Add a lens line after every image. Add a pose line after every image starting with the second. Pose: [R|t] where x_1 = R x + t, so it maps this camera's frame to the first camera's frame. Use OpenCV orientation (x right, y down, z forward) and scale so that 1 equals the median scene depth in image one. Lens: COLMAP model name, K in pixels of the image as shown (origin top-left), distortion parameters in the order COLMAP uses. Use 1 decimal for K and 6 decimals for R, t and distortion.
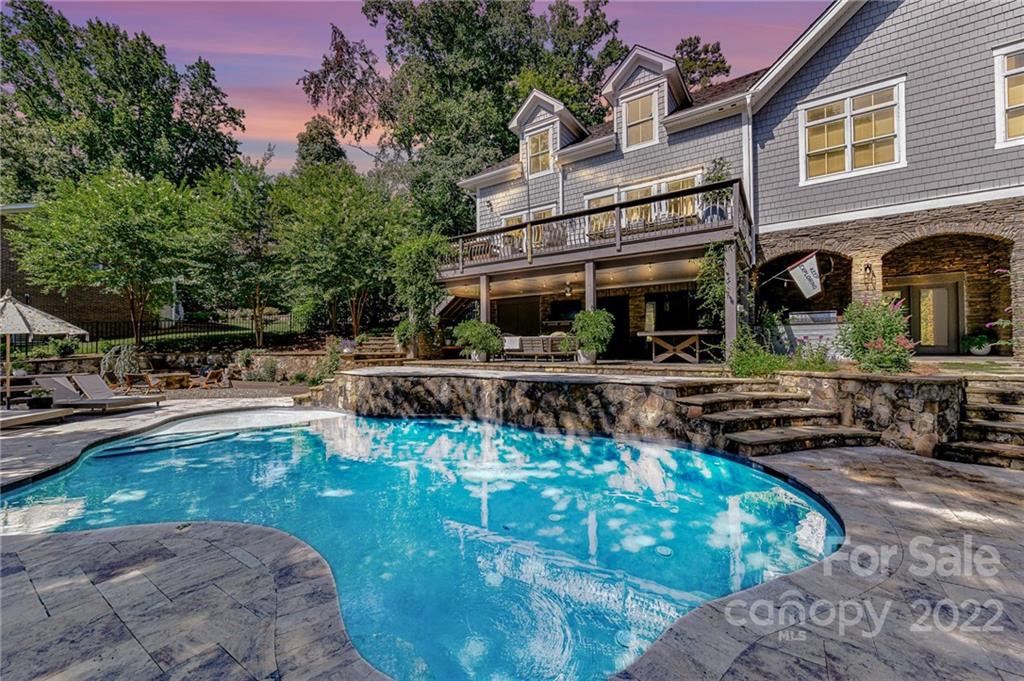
lens RADIAL K [[395.4, 0, 512.0], [0, 395.4, 340.5], [0, 0, 1]] dist [-0.001029, -0.000001]
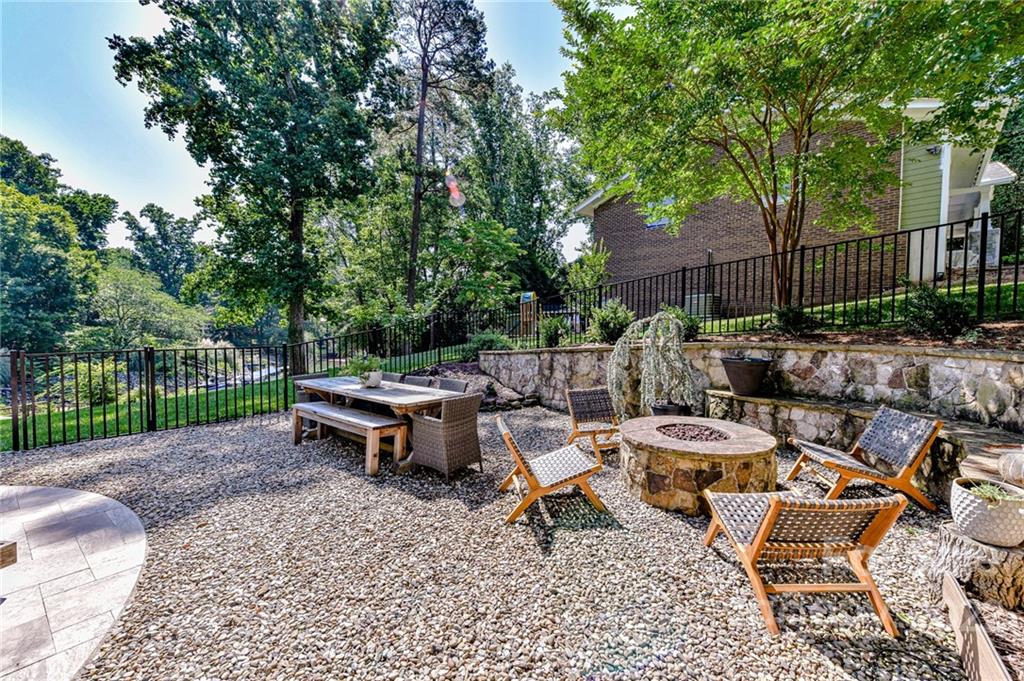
lens RADIAL K [[395.4, 0, 512.0], [0, 395.4, 340.5], [0, 0, 1]] dist [-0.001029, -0.000001]
pose [[-0.088499, 0.038941, -0.995315, -1.023680], [0.013392, 0.999192, 0.037902, 0.029845], [0.995986, -0.009975, -0.088949, 1.516578]]
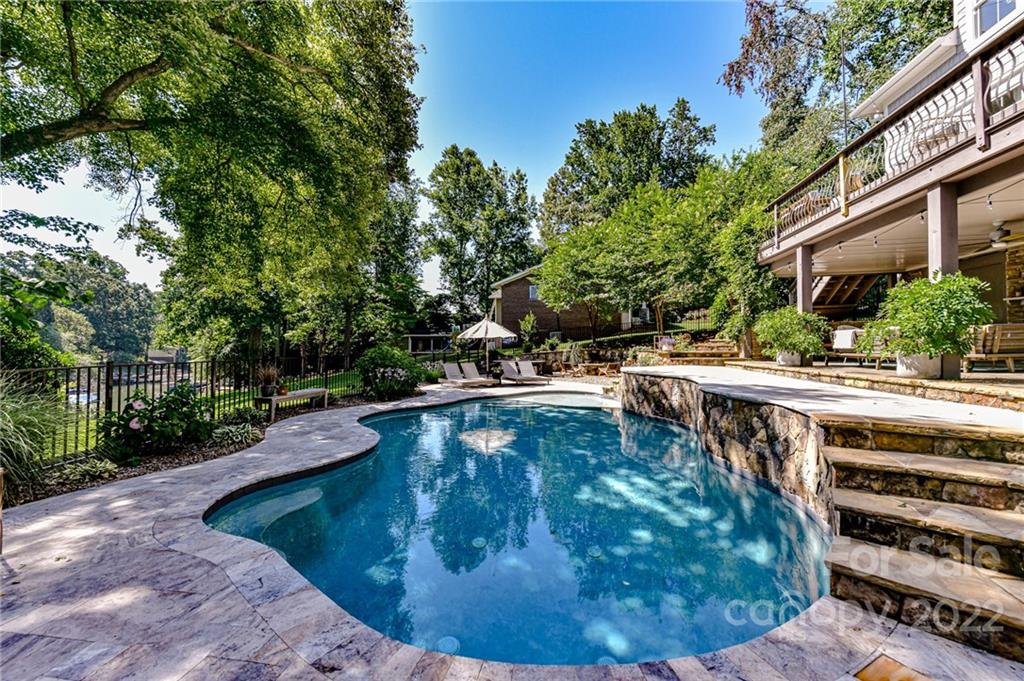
lens RADIAL K [[395.4, 0, 512.0], [0, 395.4, 340.5], [0, 0, 1]] dist [-0.001029, -0.000001]
pose [[0.434801, -0.007737, -0.900493, 0.419849], [0.015038, 0.999886, -0.001330, 0.000948], [0.900401, -0.012963, 0.434868, 0.243786]]
